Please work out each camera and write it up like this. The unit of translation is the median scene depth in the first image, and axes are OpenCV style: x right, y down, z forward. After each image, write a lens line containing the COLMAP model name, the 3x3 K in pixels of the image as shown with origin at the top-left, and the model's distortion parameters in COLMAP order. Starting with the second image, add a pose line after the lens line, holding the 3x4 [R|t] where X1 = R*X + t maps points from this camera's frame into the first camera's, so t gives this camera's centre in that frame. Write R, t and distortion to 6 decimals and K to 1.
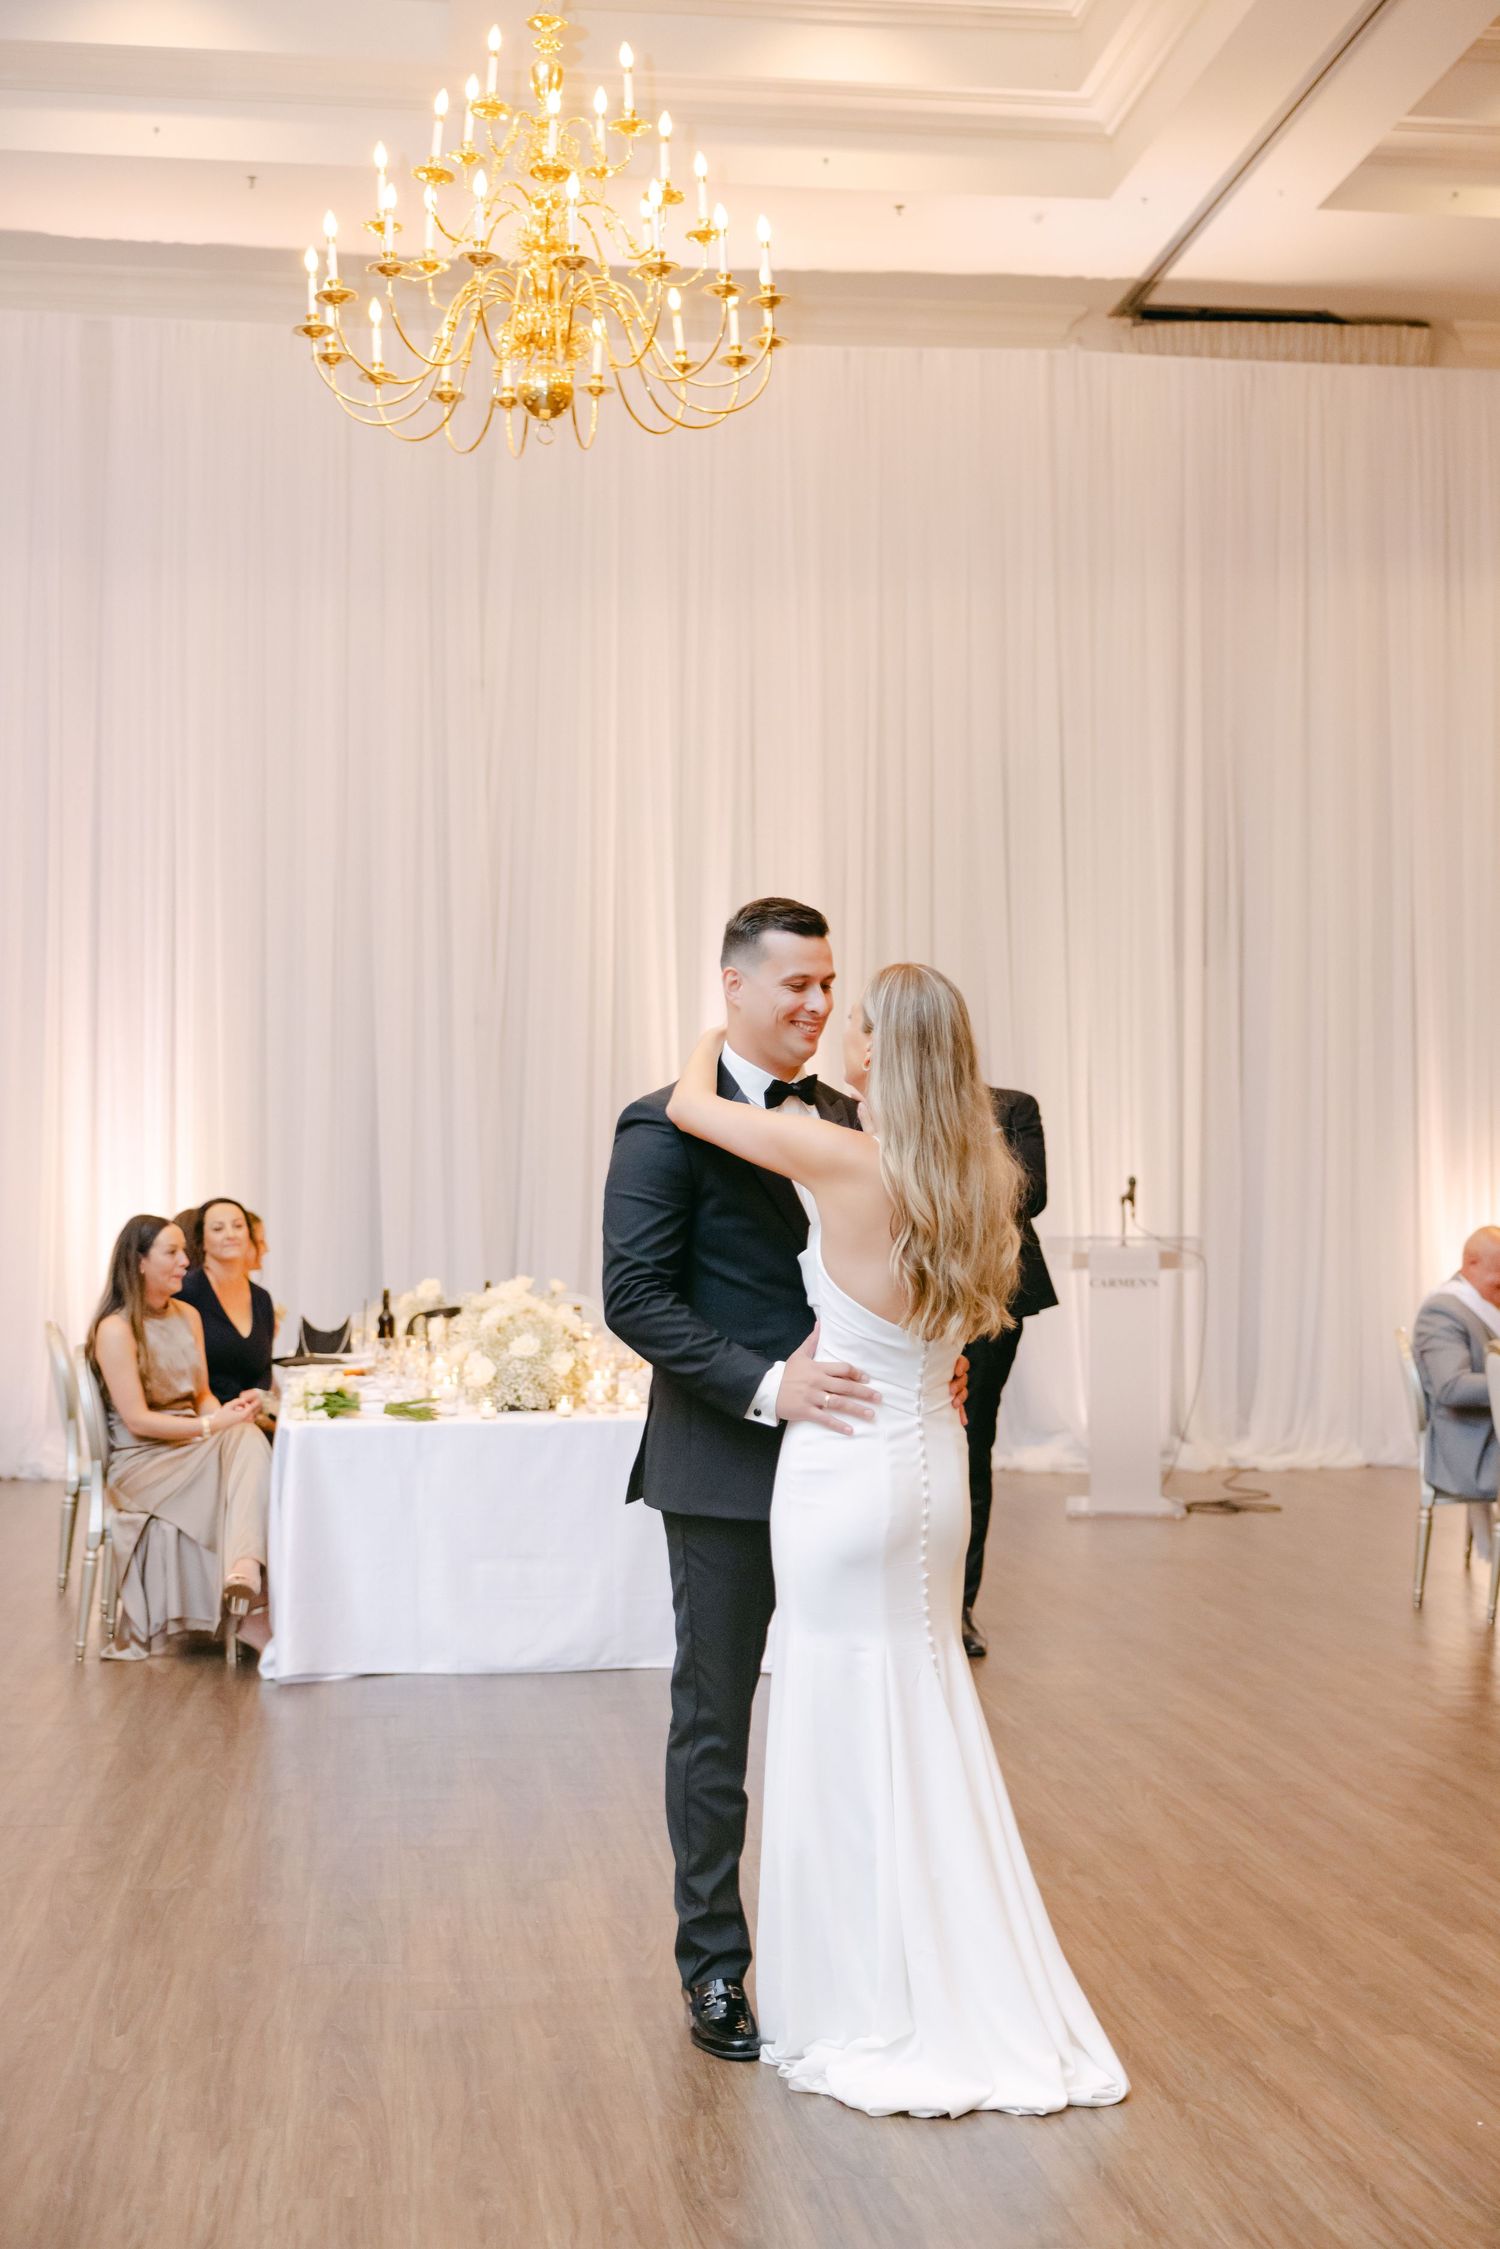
lens RADIAL K [[2813.6, 0, 743.6], [0, 2813.6, 1137.0], [0, 0, 1]] dist [0.013195, 0.000000]
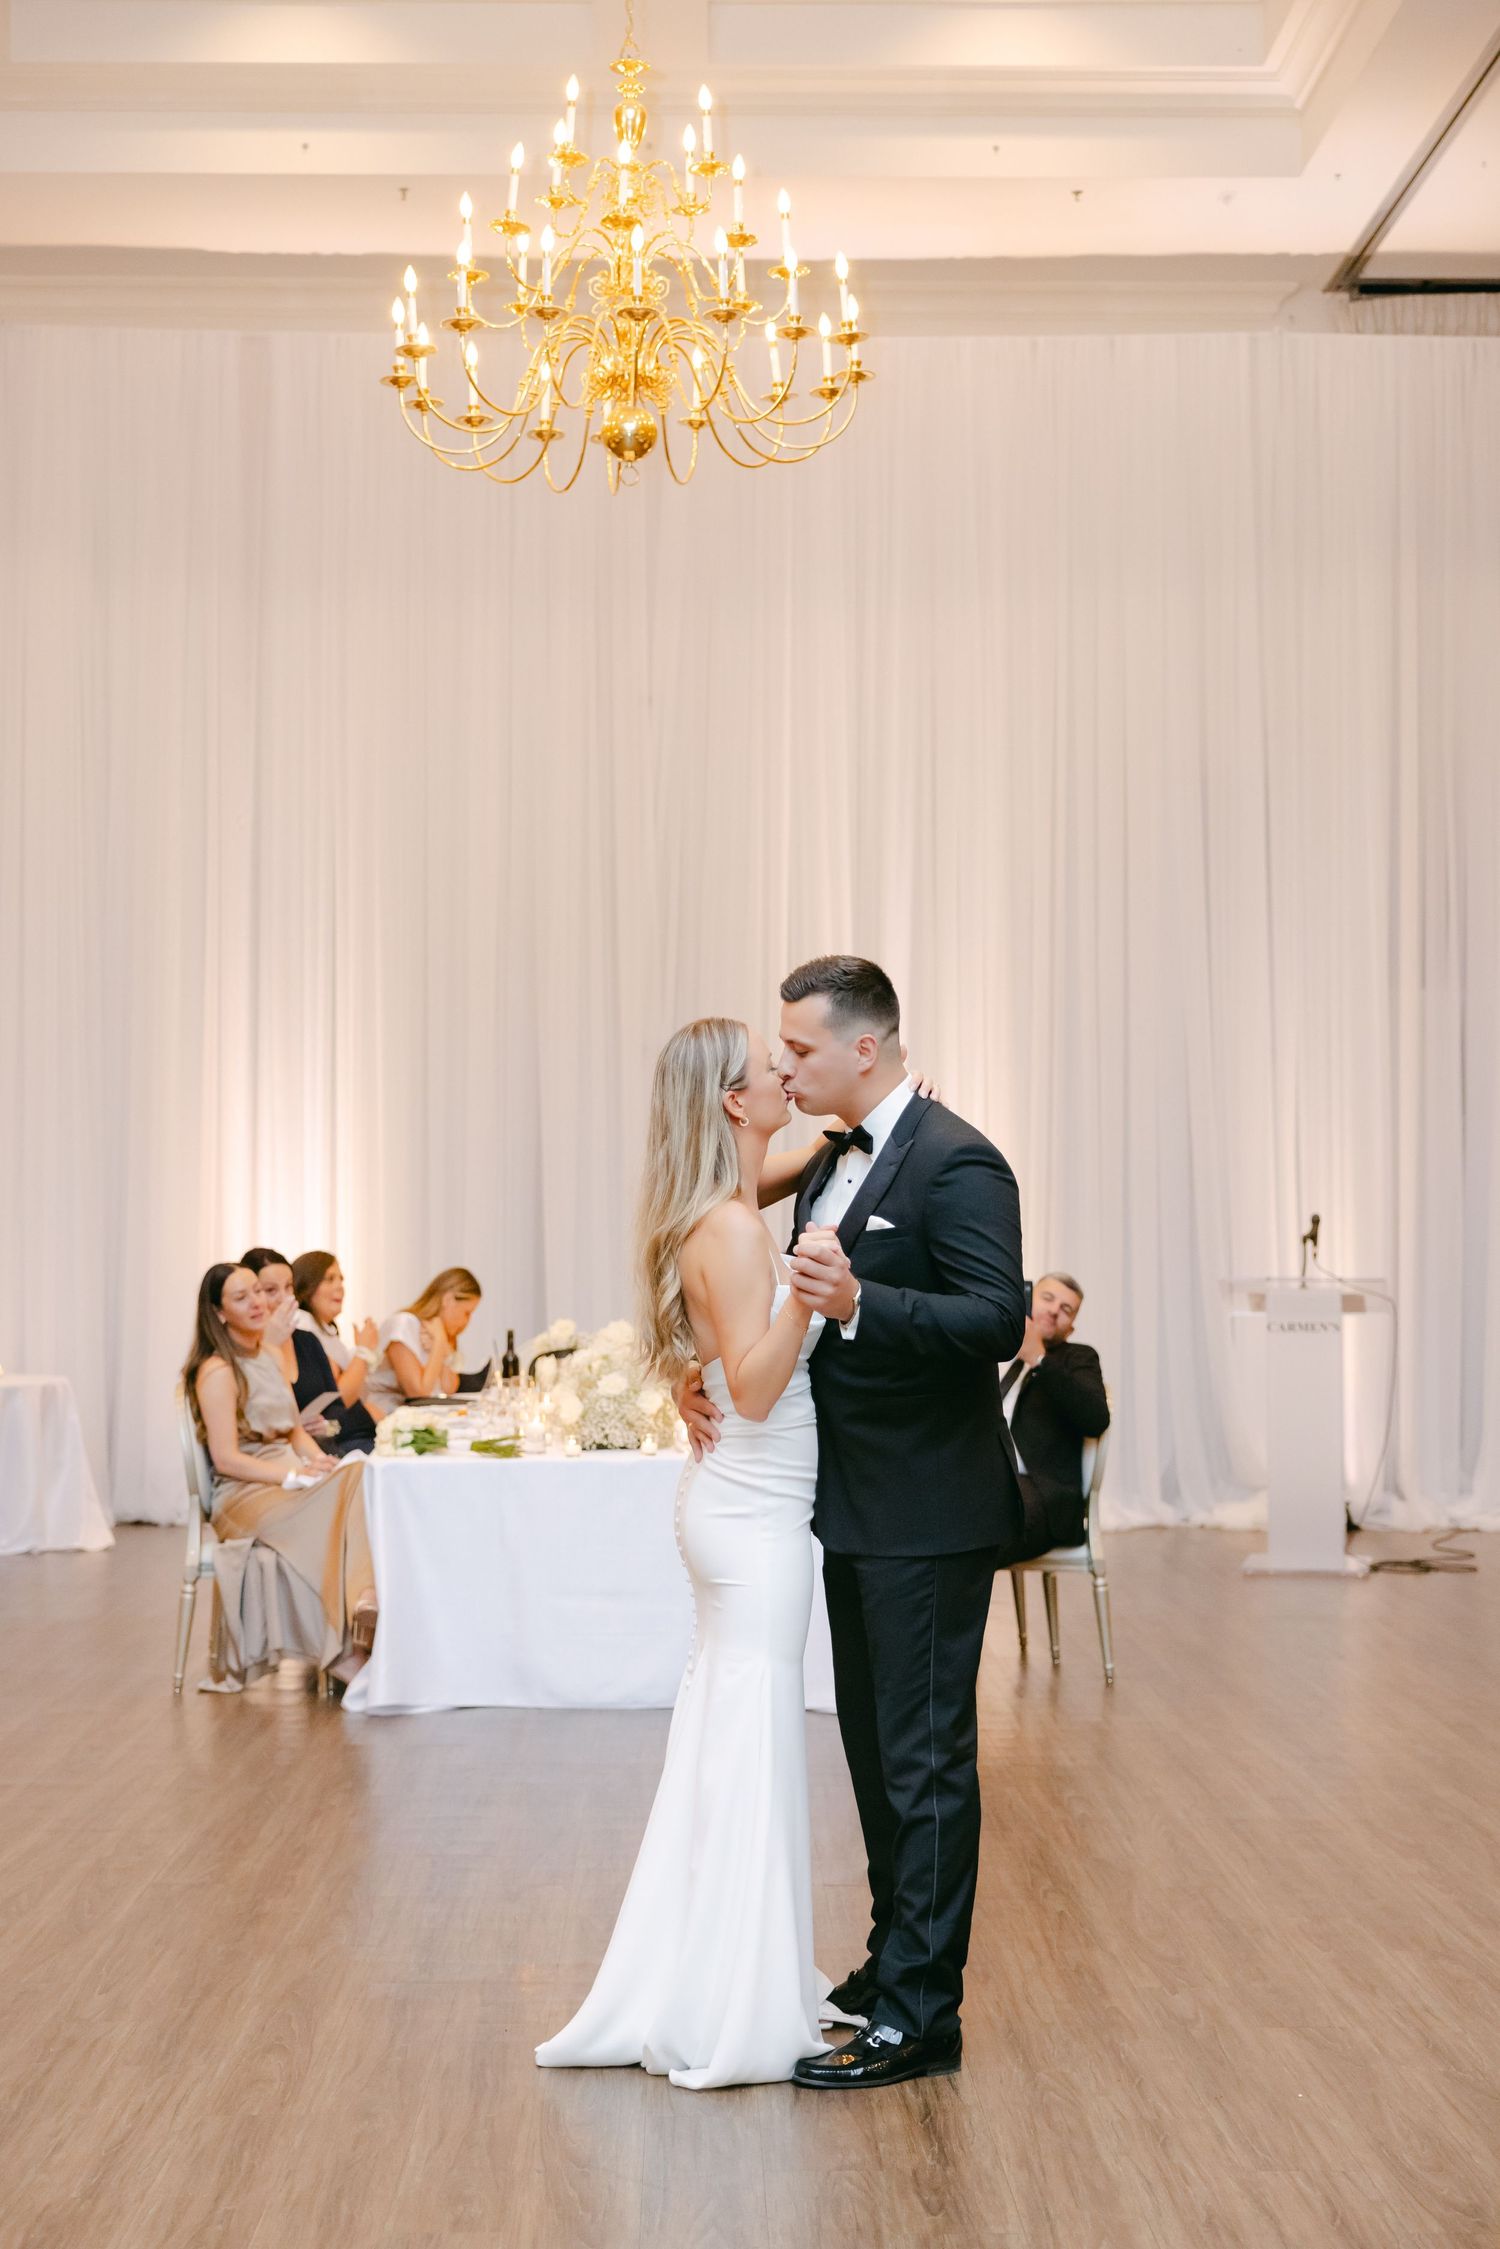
lens RADIAL K [[3187.6, 0, 736.9], [0, 3187.6, 1141.4], [0, 0, 1]] dist [0.025151, 0.000000]
pose [[0.993756, -0.003268, -0.111526, 0.092262], [0.002333, 0.999961, -0.008514, -0.002594], [0.111549, 0.008201, 0.993725, -0.122045]]
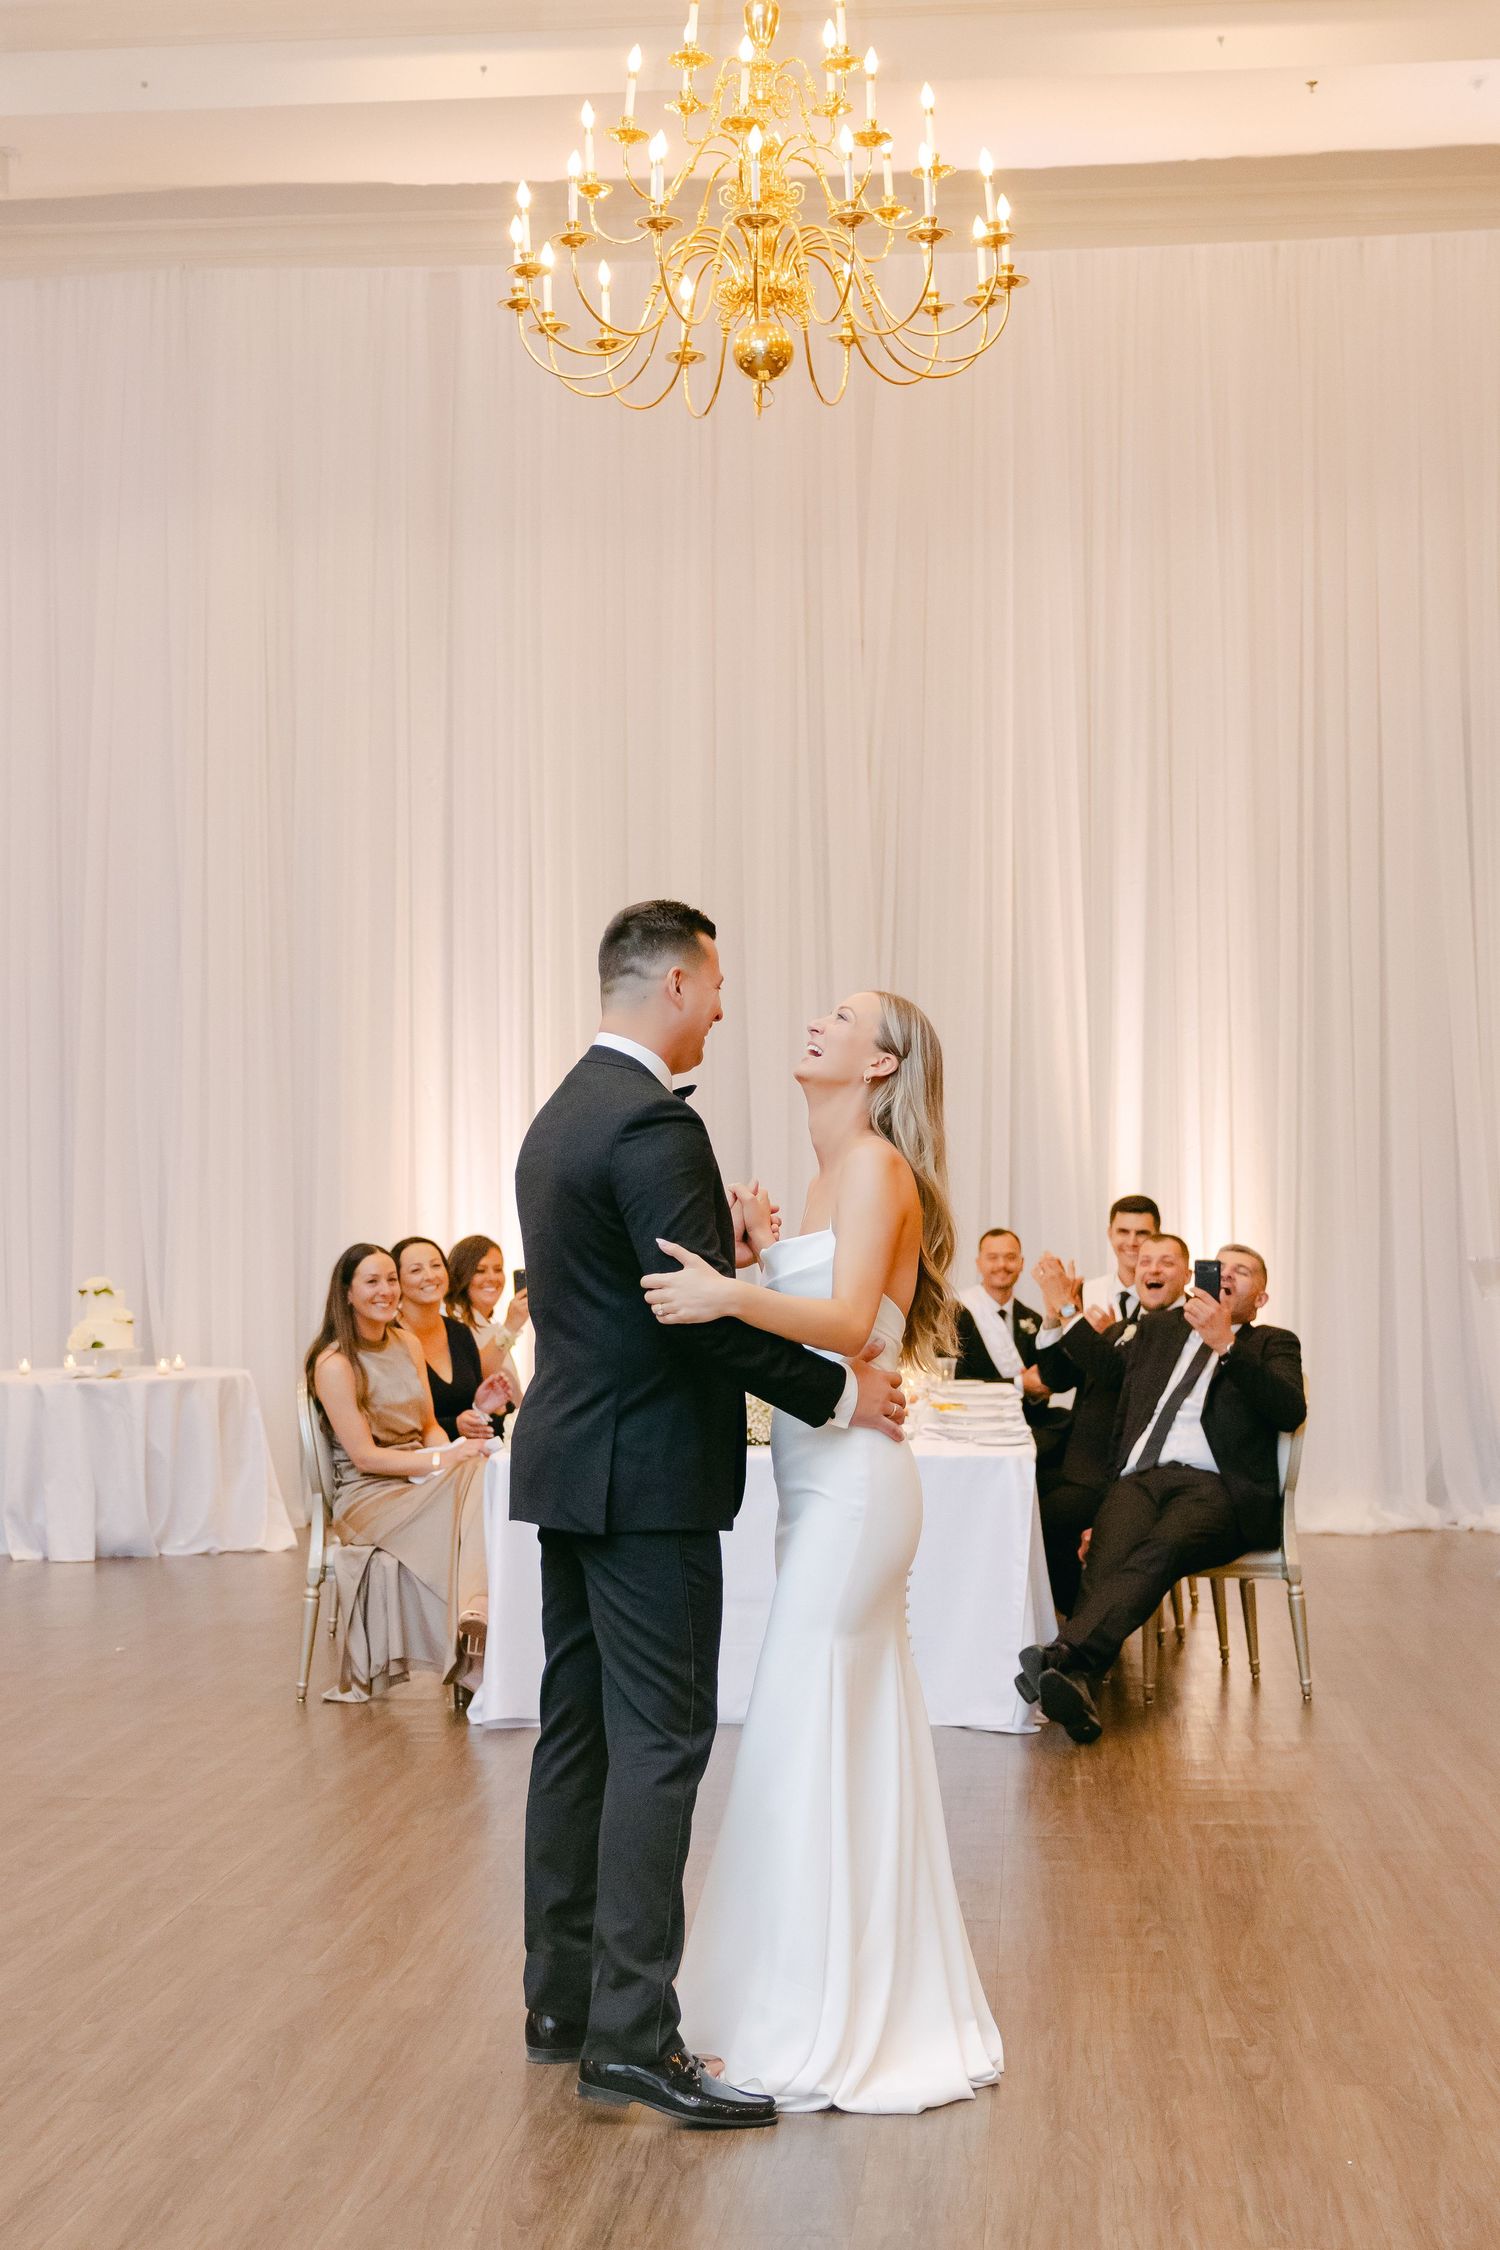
lens RADIAL K [[3366.8, 0, 735.3], [0, 3366.8, 1118.7], [0, 0, 1]] dist [-0.008949, 0.000000]
pose [[0.976506, -0.013523, -0.215065, 0.154354], [0.011500, 0.999877, -0.010656, 0.001195], [0.215183, 0.007933, 0.976542, -0.087092]]
